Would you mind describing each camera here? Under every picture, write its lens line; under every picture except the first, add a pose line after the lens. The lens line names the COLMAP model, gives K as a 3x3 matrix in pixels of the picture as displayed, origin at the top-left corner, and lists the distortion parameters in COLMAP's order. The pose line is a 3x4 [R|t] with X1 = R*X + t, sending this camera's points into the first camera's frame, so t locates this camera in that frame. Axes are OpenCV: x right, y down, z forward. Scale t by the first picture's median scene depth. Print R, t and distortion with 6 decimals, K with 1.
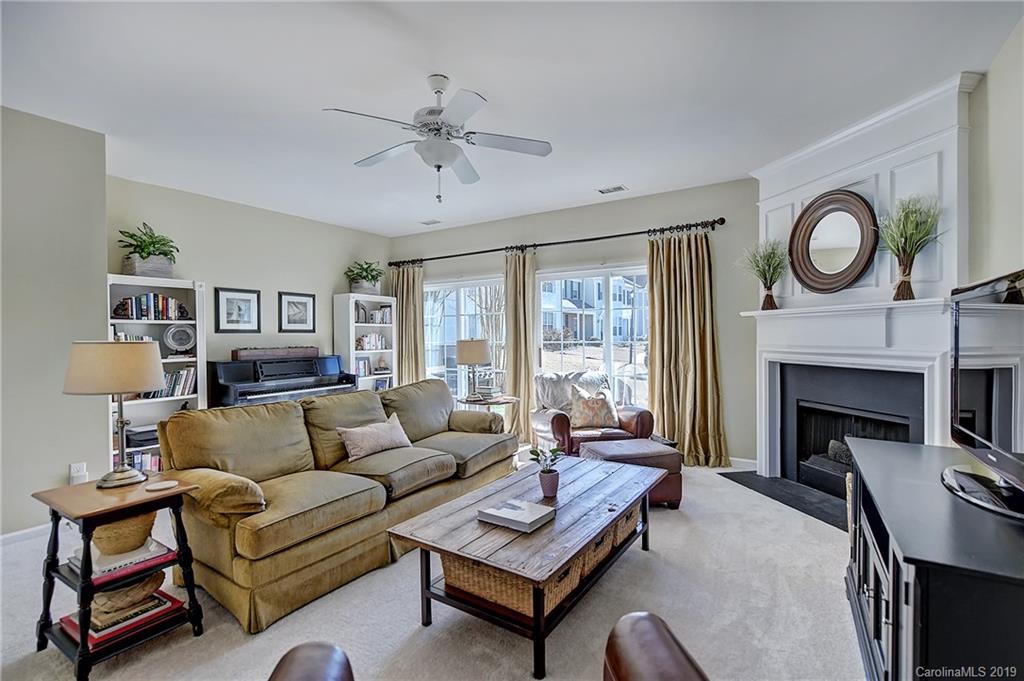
lens RADIAL K [[483.4, 0, 511.2], [0, 483.4, 338.2], [0, 0, 1]] dist [0.017974, -0.001601]
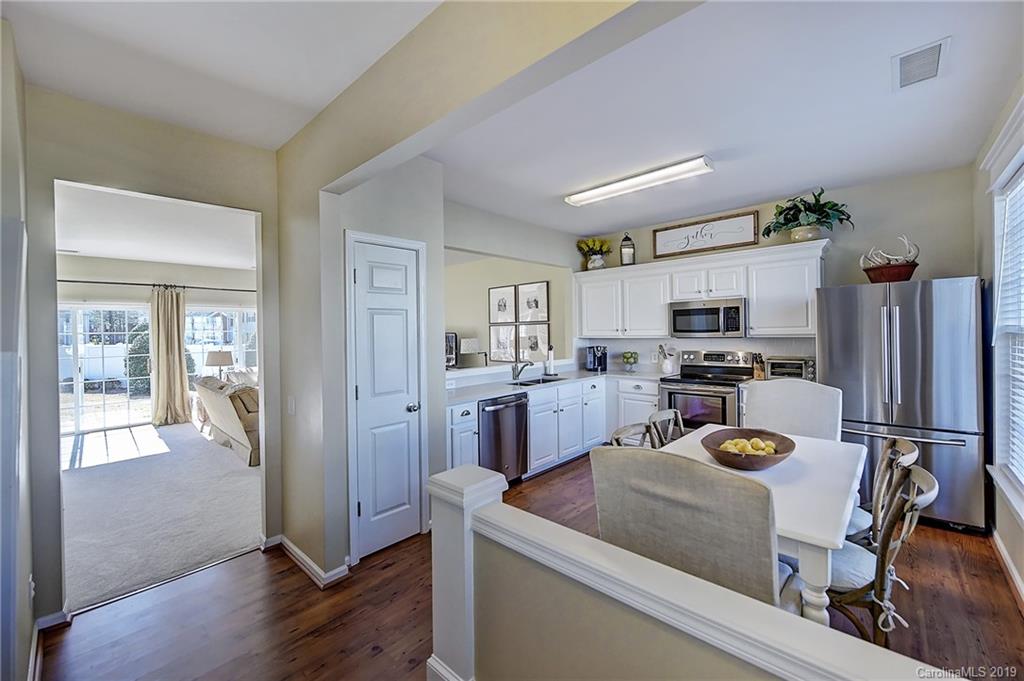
lens RADIAL K [[409.9, 0, 520.1], [0, 409.9, 331.9], [0, 0, 1]] dist [0.003172, -0.000309]
pose [[0.166247, 0.006715, 0.986061, -1.399755], [0.024812, 0.999632, -0.010991, -0.021960], [-0.985772, 0.026293, 0.166019, -0.287824]]
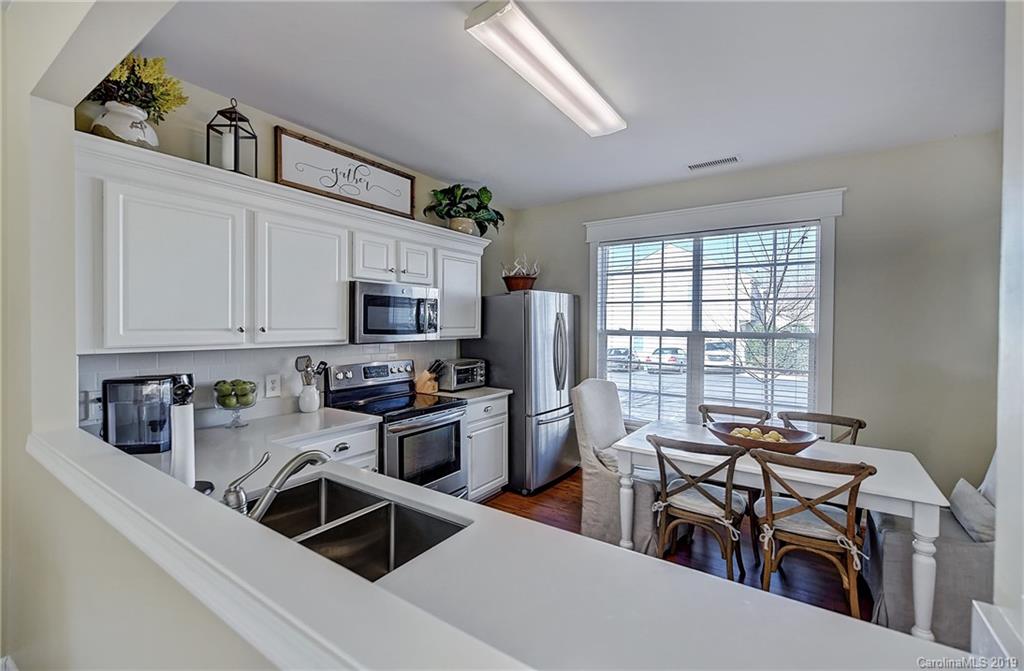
lens RADIAL K [[438.7, 0, 515.1], [0, 438.7, 330.7], [0, 0, 1]] dist [0.012516, -0.000899]
pose [[-0.999464, 0.006817, 0.032033, -0.471017], [0.007636, 0.999645, 0.025540, -0.044238], [-0.031848, 0.025770, -0.999160, 0.168782]]
